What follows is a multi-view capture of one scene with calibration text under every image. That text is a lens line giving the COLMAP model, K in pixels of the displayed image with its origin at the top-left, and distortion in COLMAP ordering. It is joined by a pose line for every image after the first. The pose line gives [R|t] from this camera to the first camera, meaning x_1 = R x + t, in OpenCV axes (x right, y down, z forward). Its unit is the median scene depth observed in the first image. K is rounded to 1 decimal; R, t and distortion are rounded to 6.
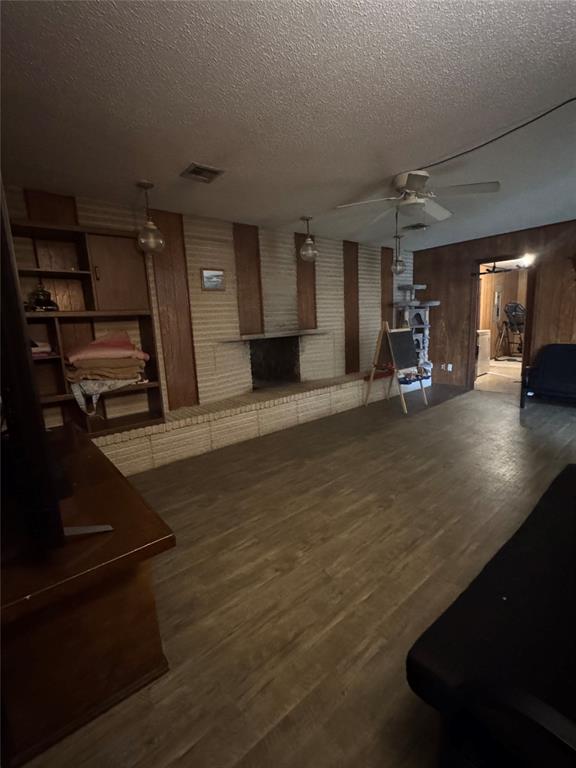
lens RADIAL K [[350.9, 0, 288.0], [0, 350.9, 384.0], [0, 0, 1]] dist [-0.001444, -0.000568]
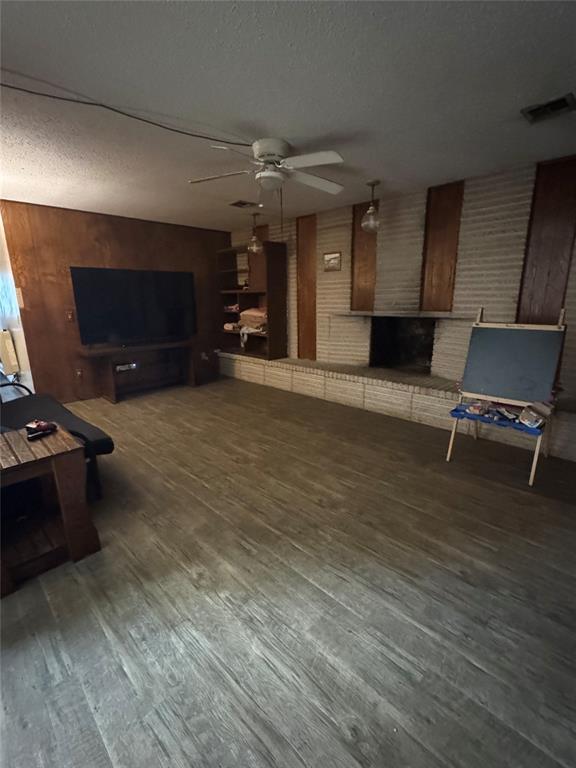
lens RADIAL K [[350.9, 0, 288.0], [0, 350.9, 384.0], [0, 0, 1]] dist [-0.001444, -0.000568]
pose [[0.086920, 0.280990, -0.955766, 0.904797], [-0.172080, 0.949211, 0.263414, -0.166249], [0.981241, 0.141573, 0.130858, 0.659437]]
